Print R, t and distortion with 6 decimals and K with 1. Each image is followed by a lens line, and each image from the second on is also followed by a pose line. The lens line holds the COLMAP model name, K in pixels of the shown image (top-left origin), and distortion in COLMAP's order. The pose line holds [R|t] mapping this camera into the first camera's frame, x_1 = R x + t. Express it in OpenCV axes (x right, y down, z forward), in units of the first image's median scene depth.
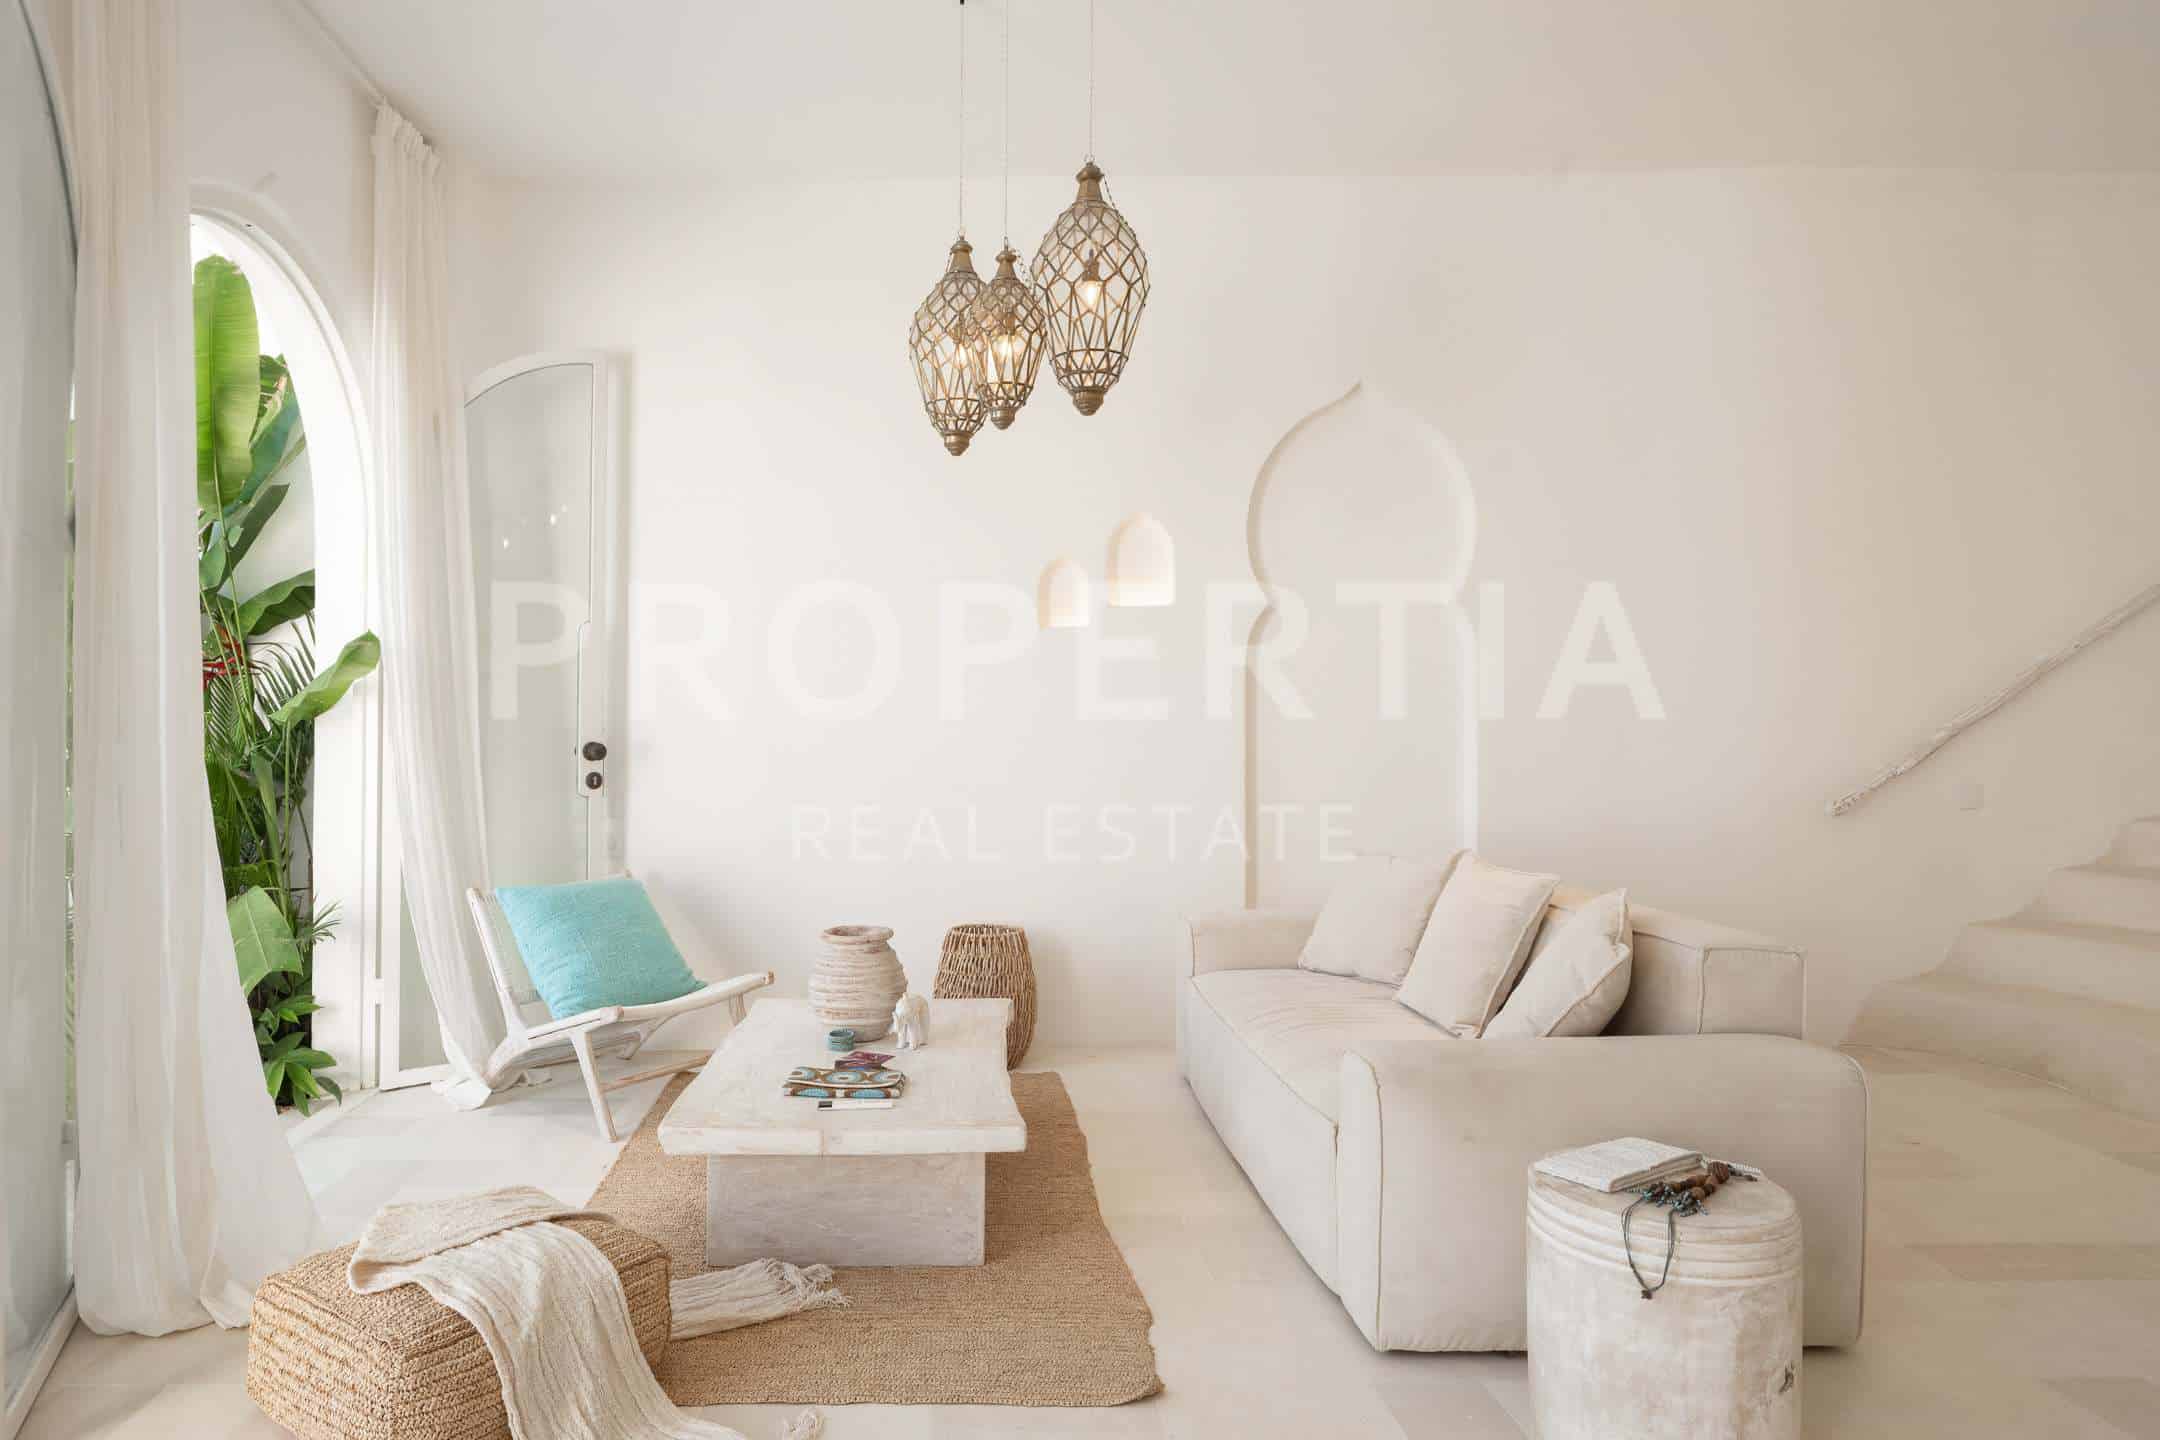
lens RADIAL K [[1220.3, 0, 1080.0], [0, 1220.3, 720.0], [0, 0, 1]] dist [-0.000351, 0.000144]
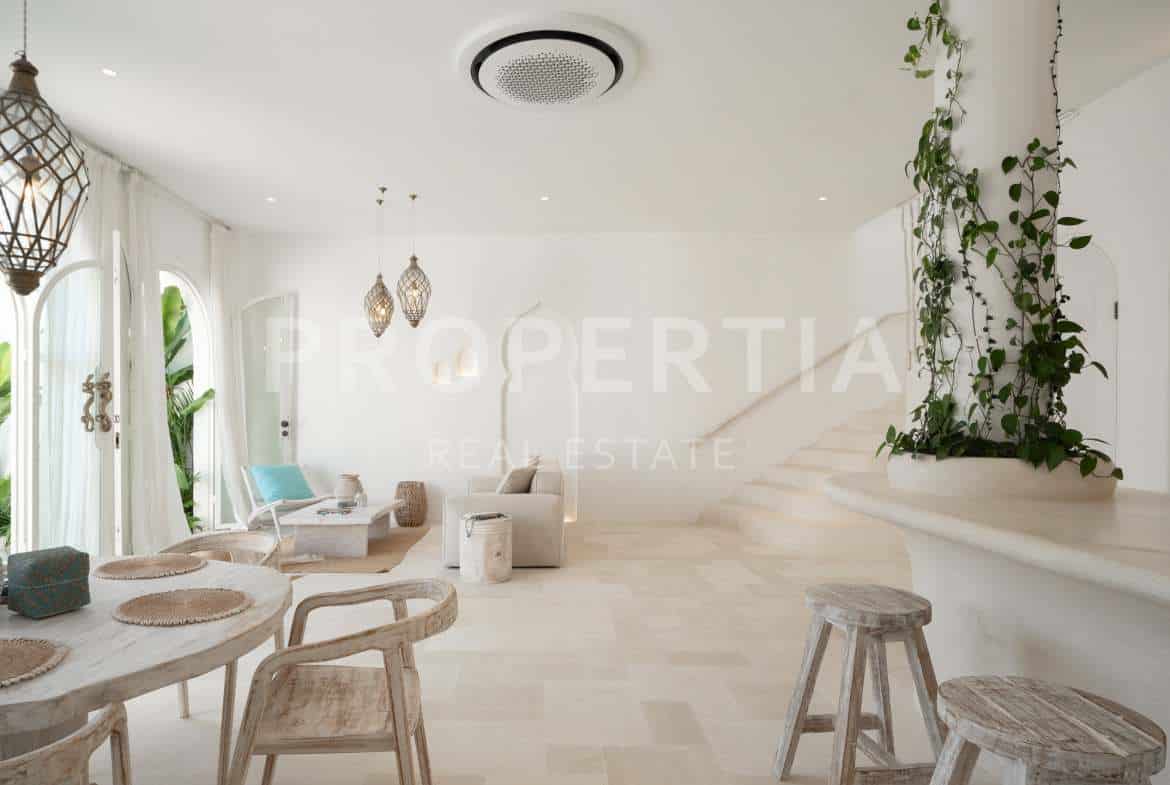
lens RADIAL K [[695.4, 0, 585.0], [0, 695.4, 392.5], [0, 0, 1]] dist [-0.001488, -0.000619]
pose [[0.999499, -0.004619, -0.031299, 0.447891], [0.004705, 0.999985, 0.002687, -0.054921], [0.031286, -0.002833, 0.999506, -0.777170]]
